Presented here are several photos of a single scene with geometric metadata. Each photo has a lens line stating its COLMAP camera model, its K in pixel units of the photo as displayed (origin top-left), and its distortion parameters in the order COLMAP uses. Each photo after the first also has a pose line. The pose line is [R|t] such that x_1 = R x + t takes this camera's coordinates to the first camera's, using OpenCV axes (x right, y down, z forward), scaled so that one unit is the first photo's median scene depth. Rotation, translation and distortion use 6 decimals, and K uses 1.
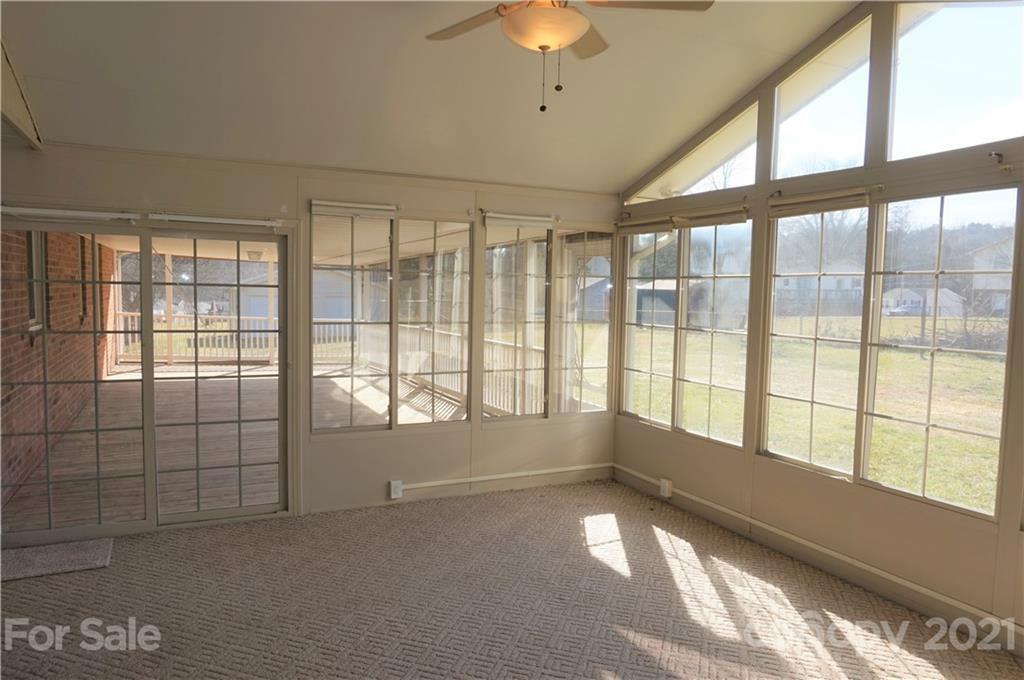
lens RADIAL K [[691.3, 0, 512.0], [0, 691.3, 340.0], [0, 0, 1]] dist [-0.043596, 0.033869]
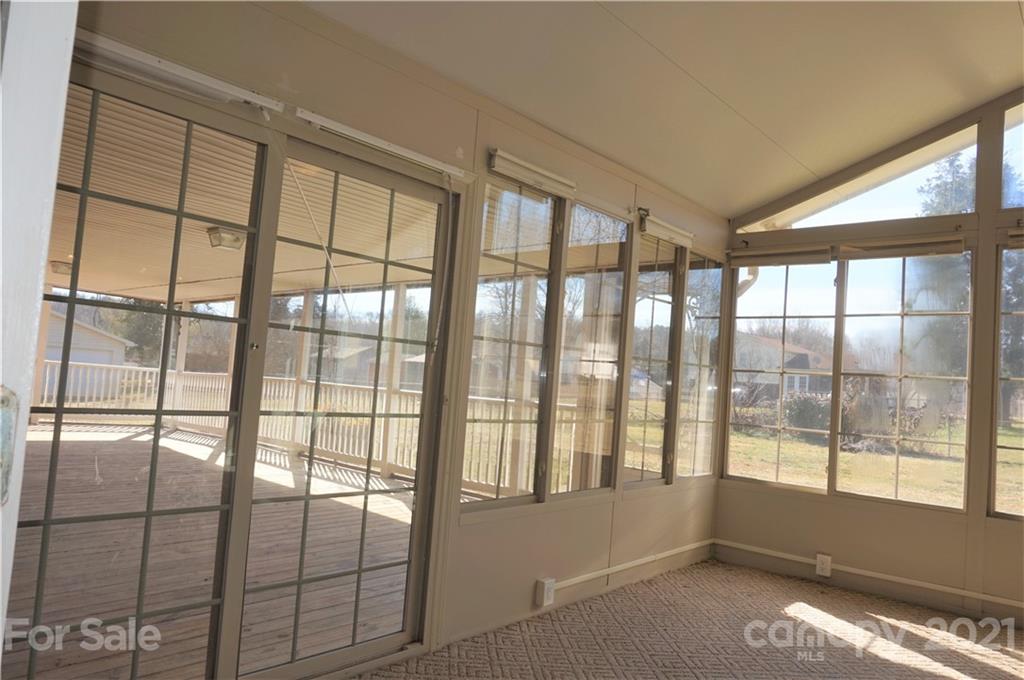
lens RADIAL K [[691.3, 0, 512.0], [0, 691.3, 340.0], [0, 0, 1]] dist [-0.043596, 0.033869]
pose [[0.921364, 0.065027, 0.383222, -0.473238], [-0.021409, 0.992900, -0.117007, 0.051174], [-0.388110, 0.099601, 0.916215, 0.372591]]
